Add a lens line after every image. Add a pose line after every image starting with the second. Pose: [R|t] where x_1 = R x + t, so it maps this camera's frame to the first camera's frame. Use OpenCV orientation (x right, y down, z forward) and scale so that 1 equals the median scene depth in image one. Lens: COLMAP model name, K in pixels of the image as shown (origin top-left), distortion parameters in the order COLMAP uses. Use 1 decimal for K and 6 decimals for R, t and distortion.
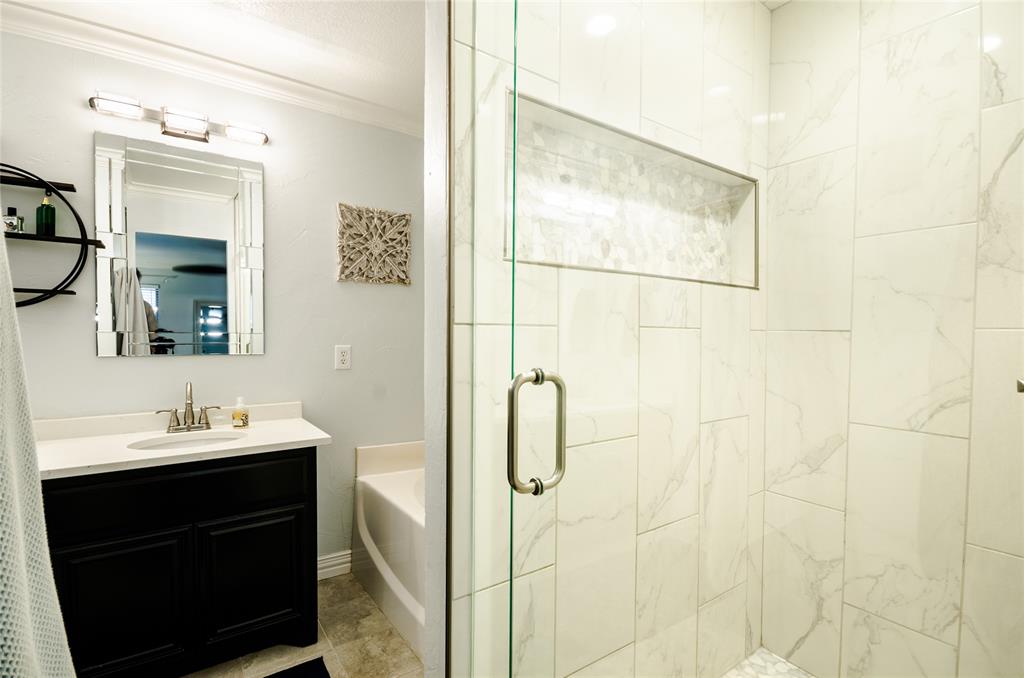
lens RADIAL K [[460.2, 0, 515.2], [0, 460.2, 338.2], [0, 0, 1]] dist [-0.004860, -0.000627]
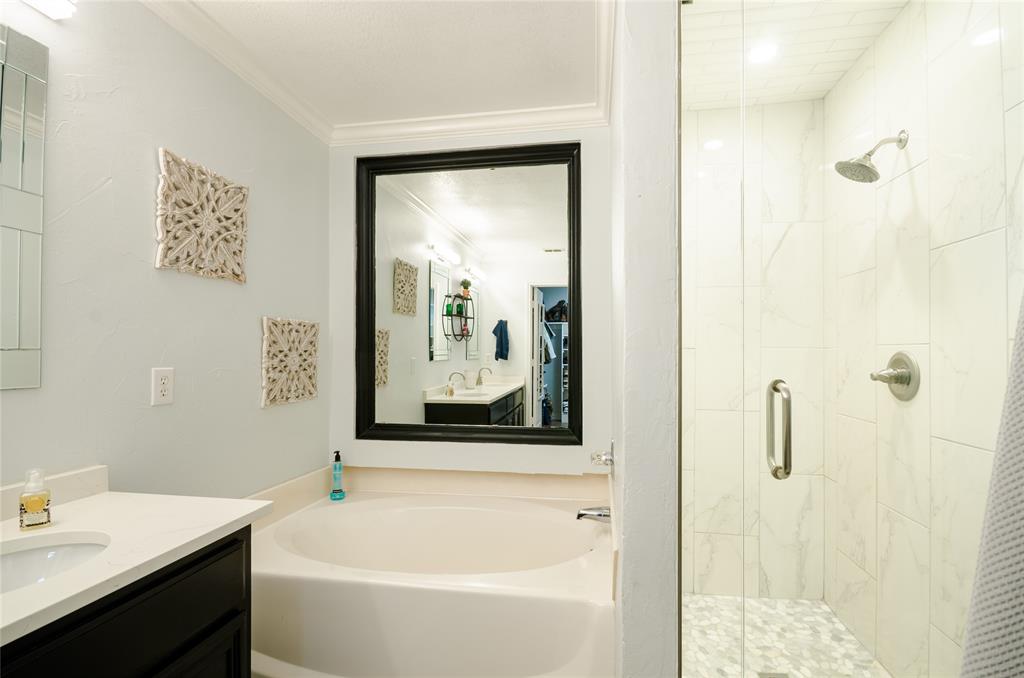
lens RADIAL K [[460.2, 0, 510.6], [0, 460.2, 345.0], [0, 0, 1]] dist [-0.004860, -0.000627]
pose [[0.733433, 0.006582, 0.679730, -0.443246], [0.004404, 0.999886, -0.014435, -0.004985], [-0.679748, 0.013580, 0.733320, 0.186228]]
